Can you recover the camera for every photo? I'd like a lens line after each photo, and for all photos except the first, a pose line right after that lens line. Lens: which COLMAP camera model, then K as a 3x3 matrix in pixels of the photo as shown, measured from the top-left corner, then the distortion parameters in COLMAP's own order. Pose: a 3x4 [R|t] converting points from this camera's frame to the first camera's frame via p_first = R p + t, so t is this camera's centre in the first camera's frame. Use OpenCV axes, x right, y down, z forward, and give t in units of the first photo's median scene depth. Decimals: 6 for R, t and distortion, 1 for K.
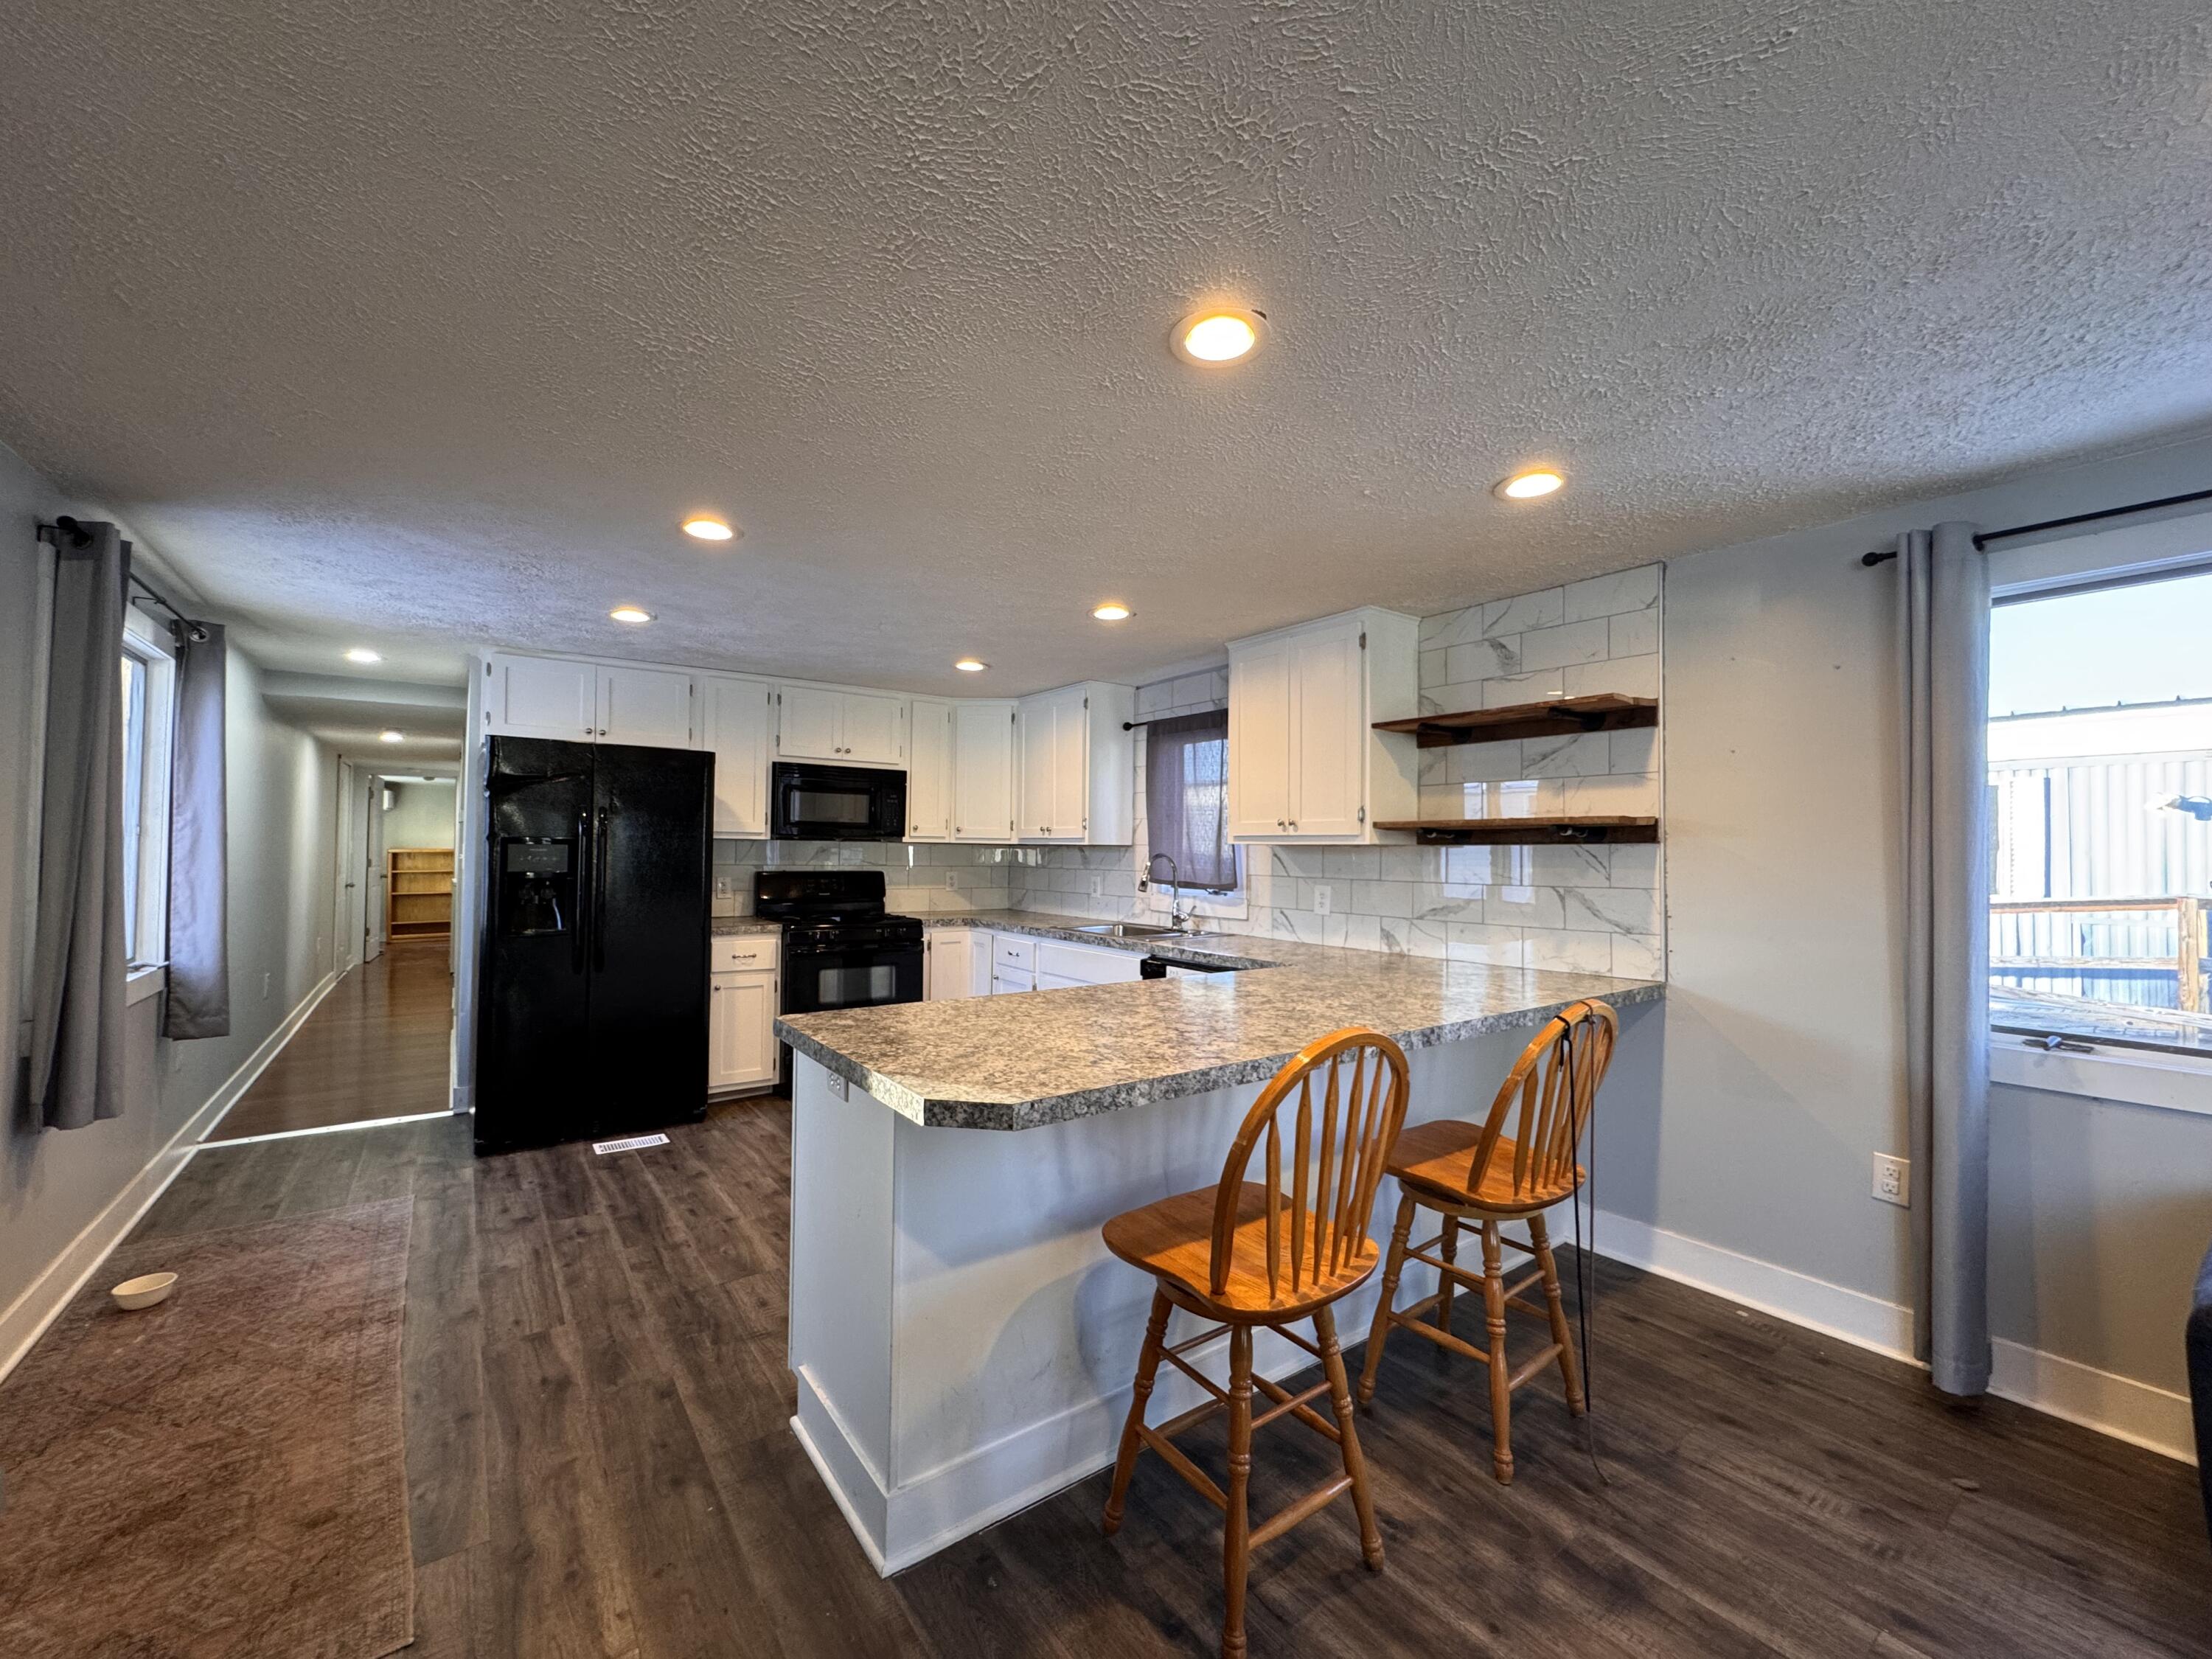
lens RADIAL K [[880.3, 0, 1107.5], [0, 880.3, 833.7], [0, 0, 1]] dist [-0.001462, -0.000039]
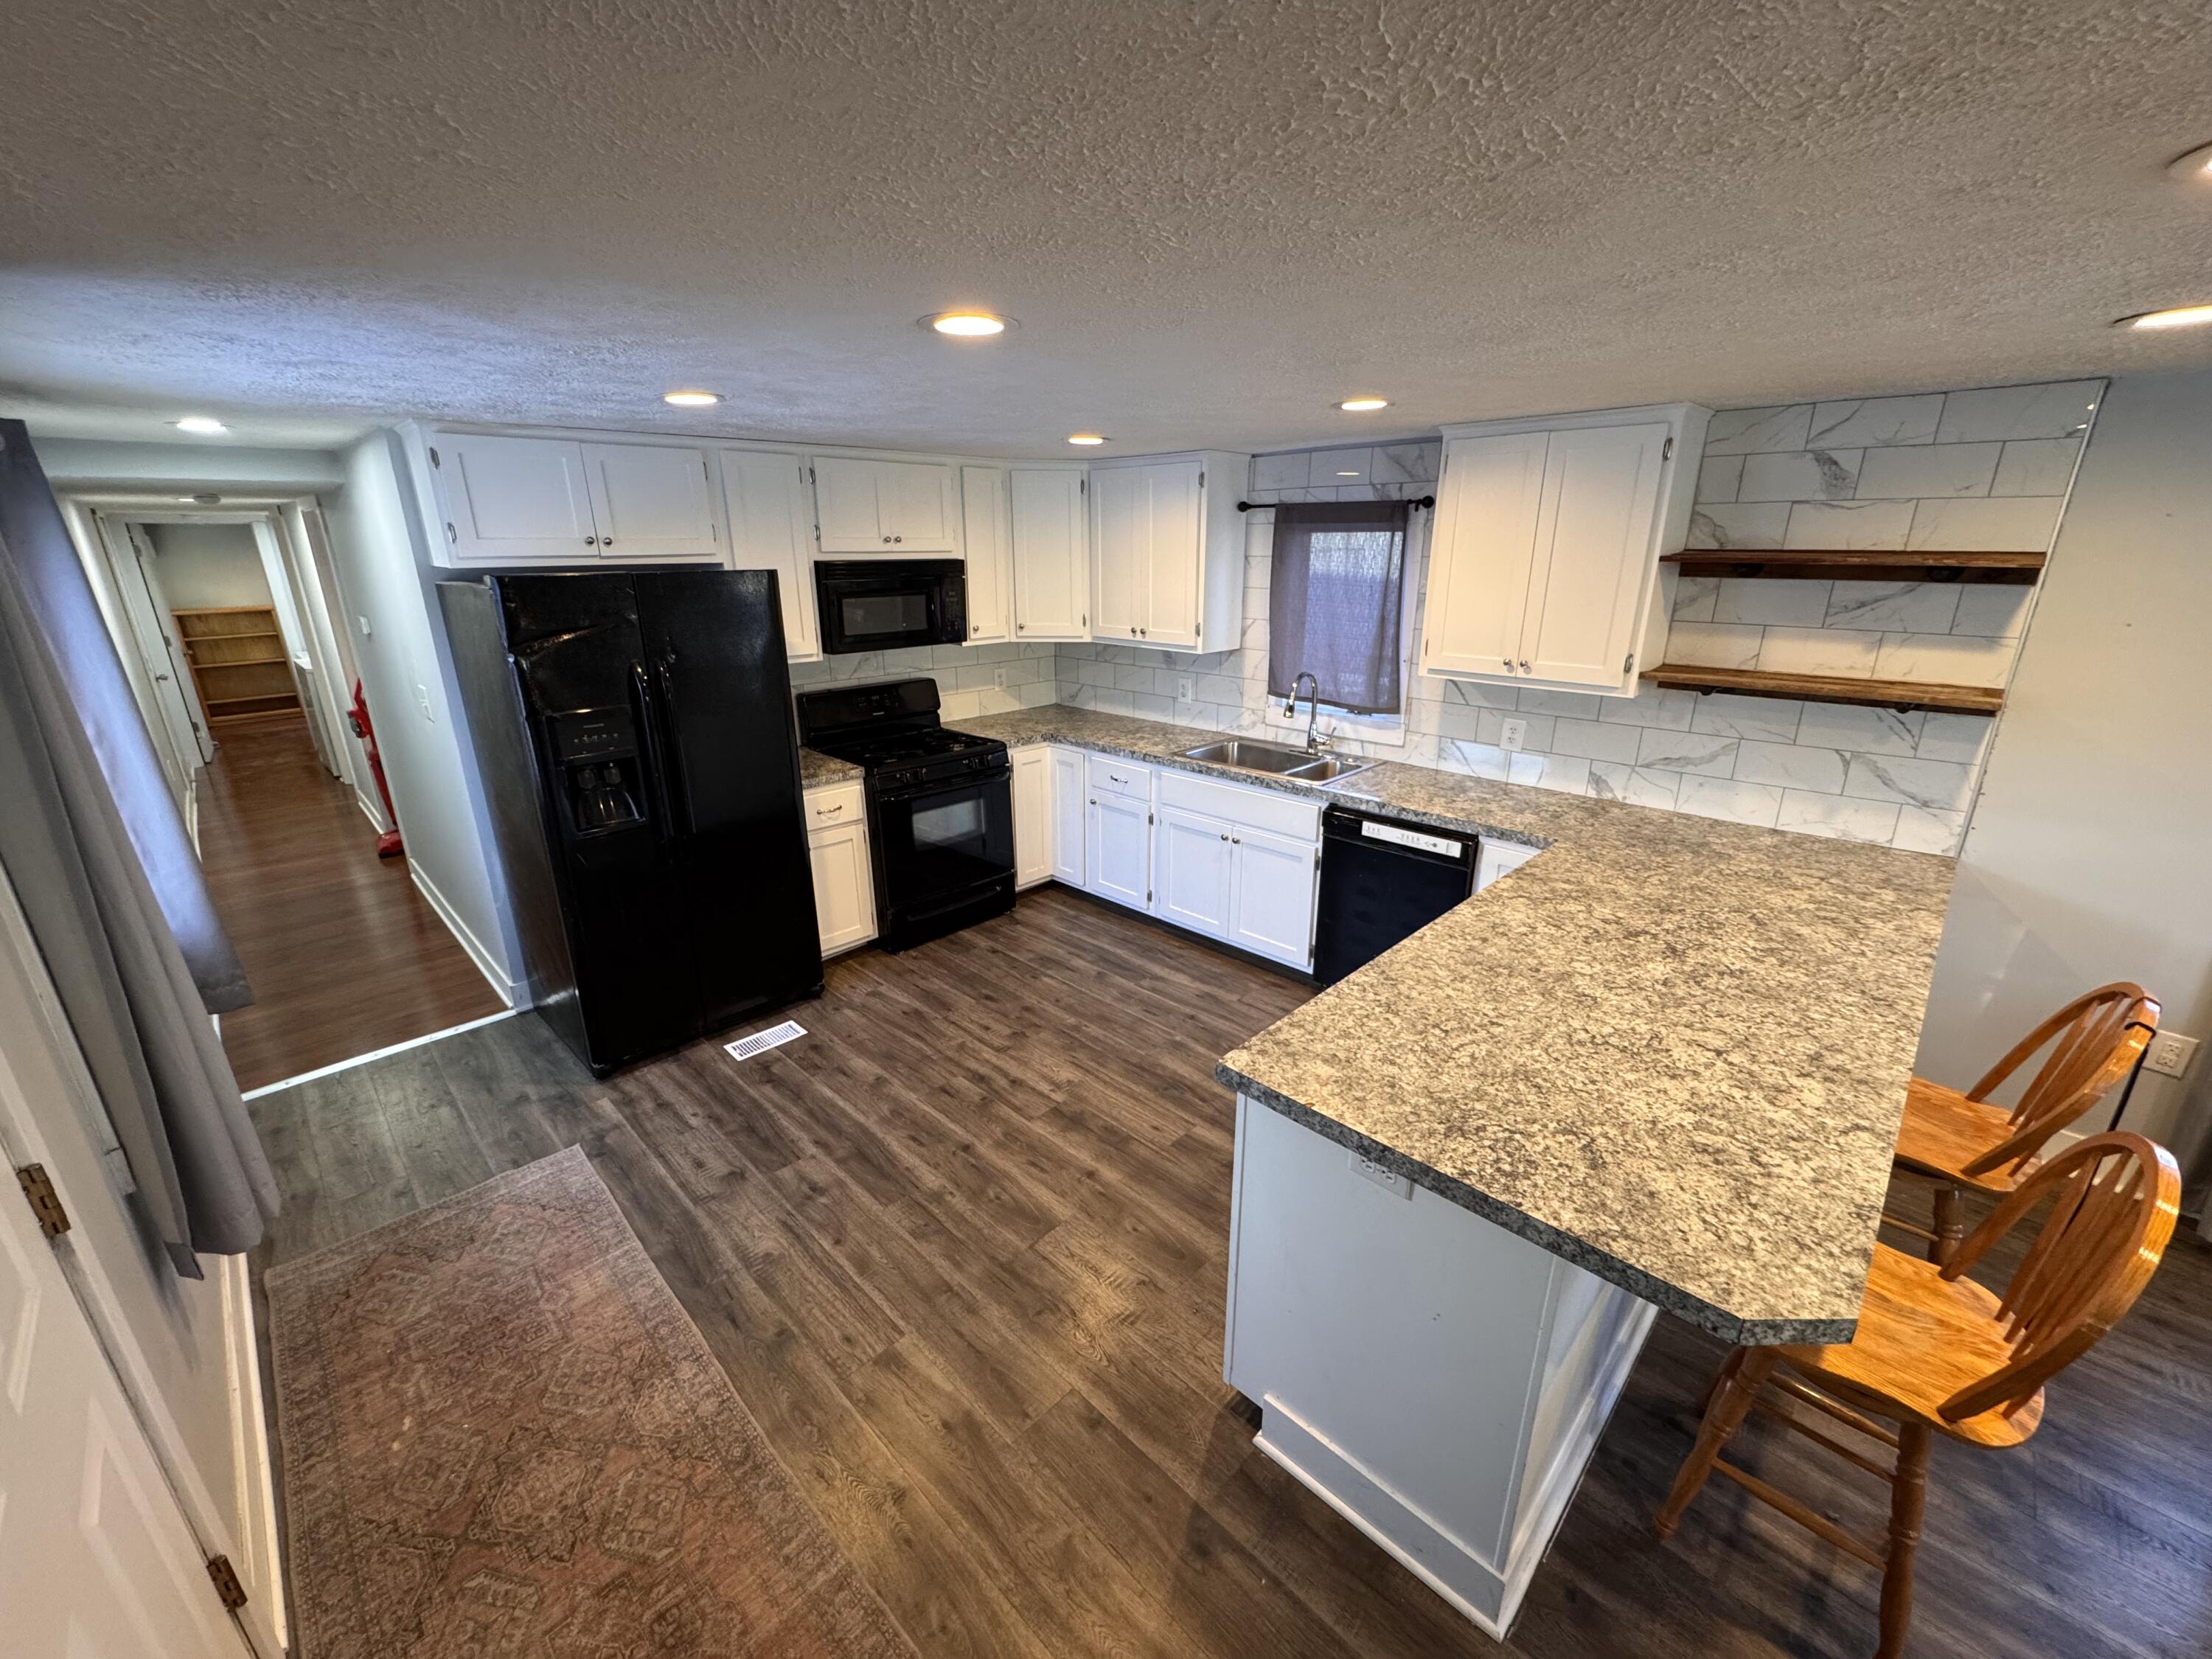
lens RADIAL K [[880.3, 0, 1109.6], [0, 880.3, 828.8], [0, 0, 1]] dist [-0.001462, -0.000039]
pose [[0.987282, -0.064488, 0.145309, -0.342789], [0.013120, 0.943964, 0.329786, -0.154486], [-0.158433, -0.323686, 0.932806, 0.196722]]
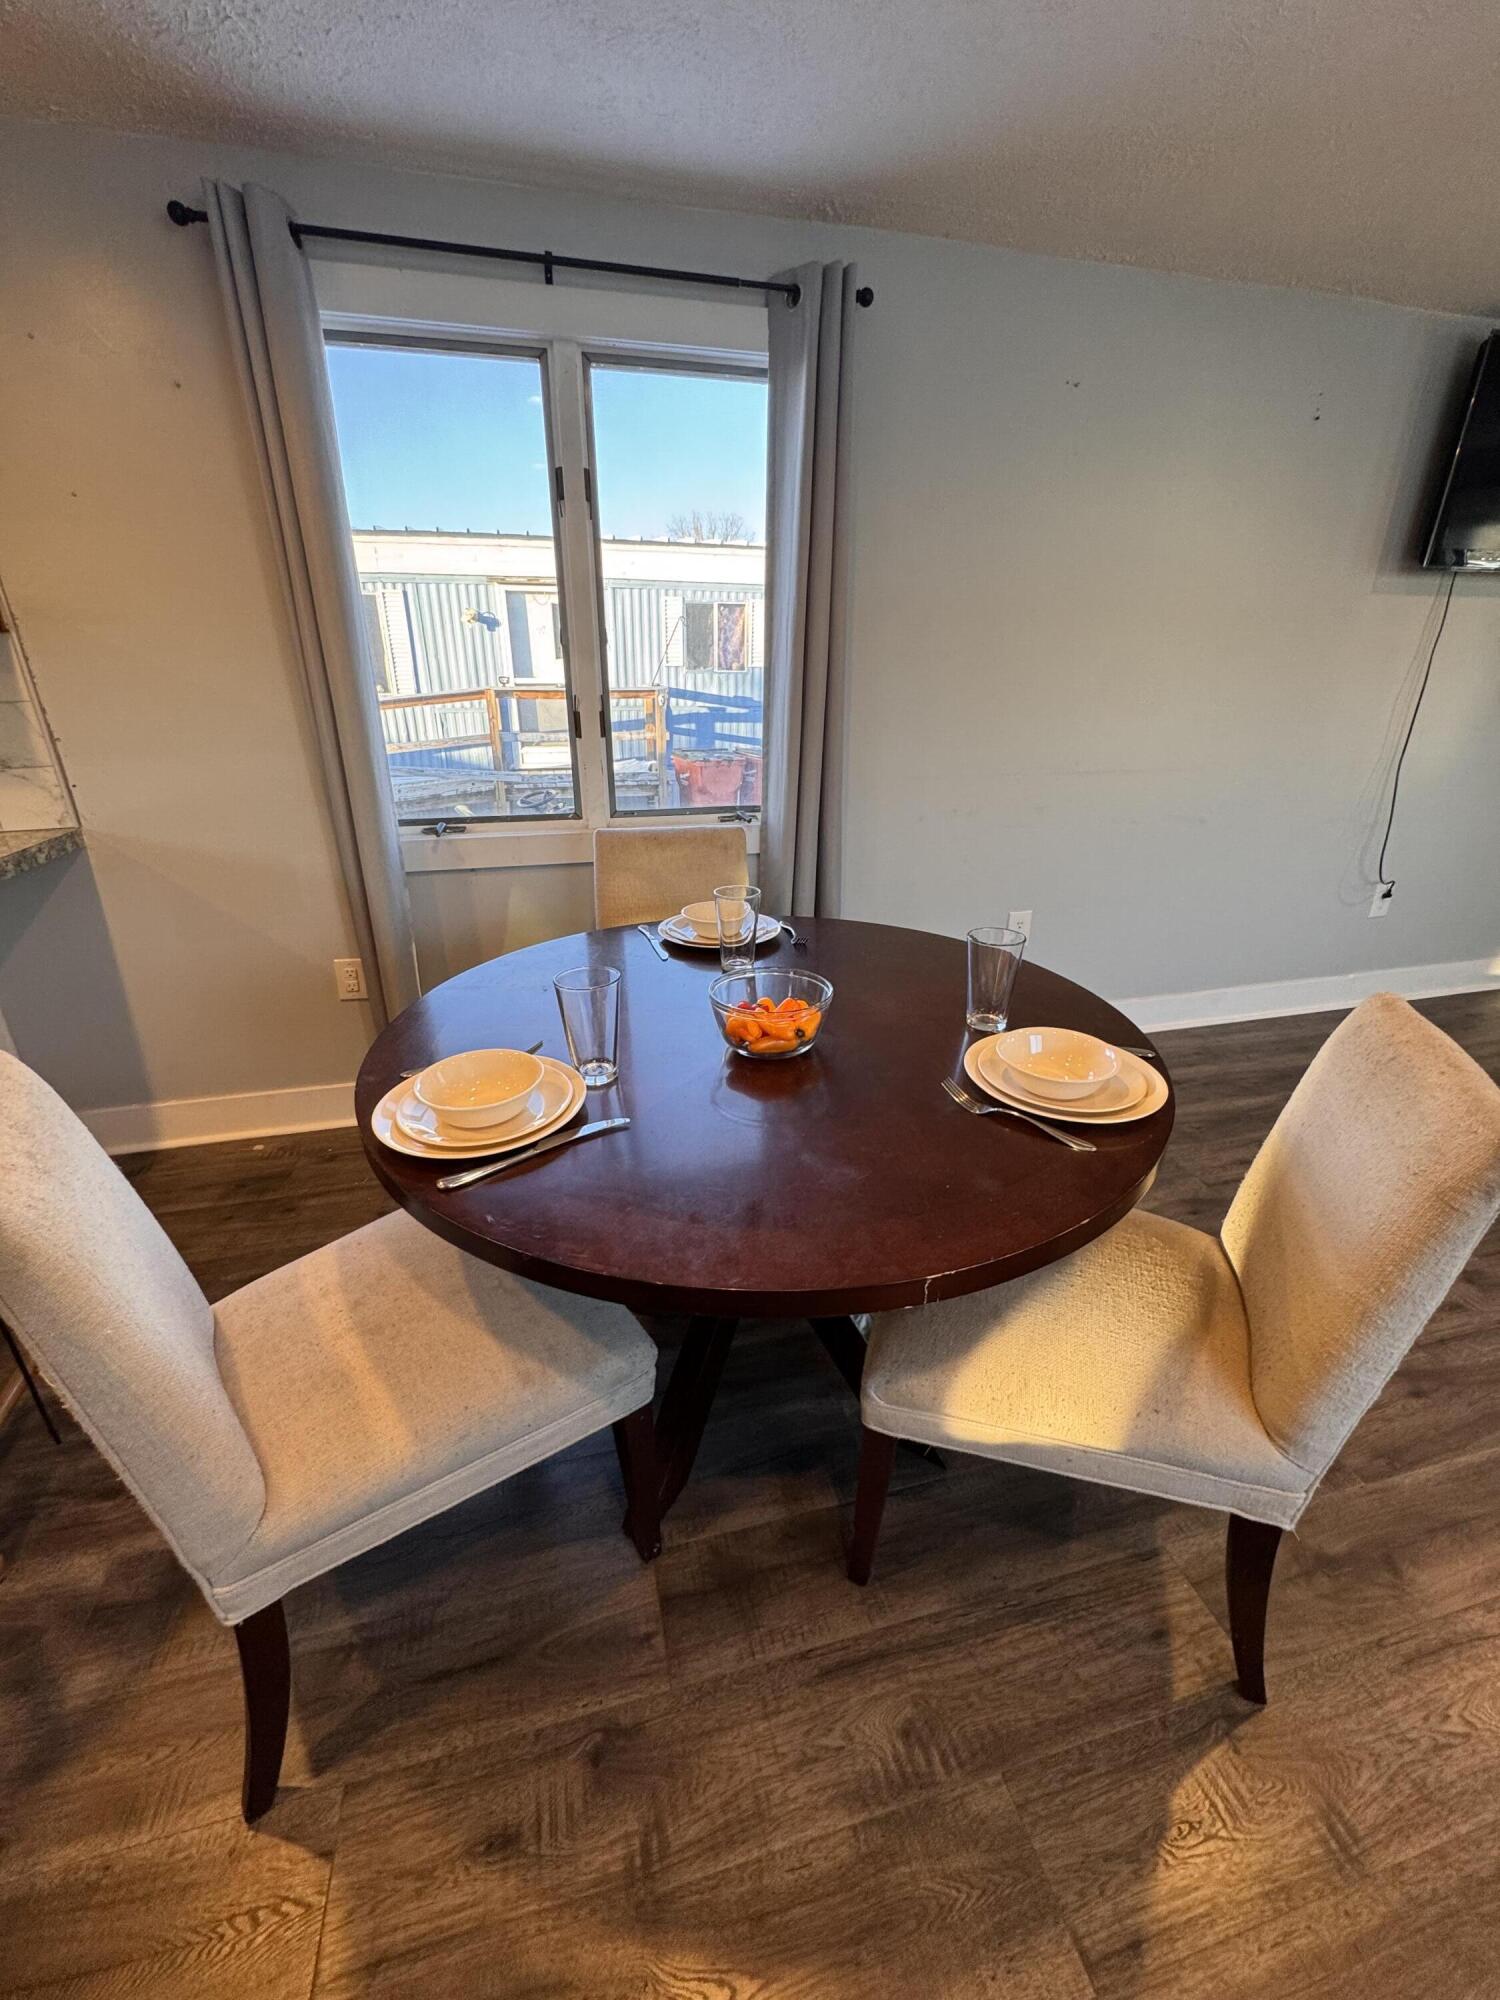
lens RADIAL K [[795.9, 0, 749.3], [0, 795.9, 997.8], [0, 0, 1]] dist [-0.001462, -0.000039]
pose [[0.372643, -0.363852, 0.853668, 0.155998], [-0.019366, 0.916676, 0.399161, 0.010984], [-0.927773, -0.165277, 0.334547, 0.146061]]
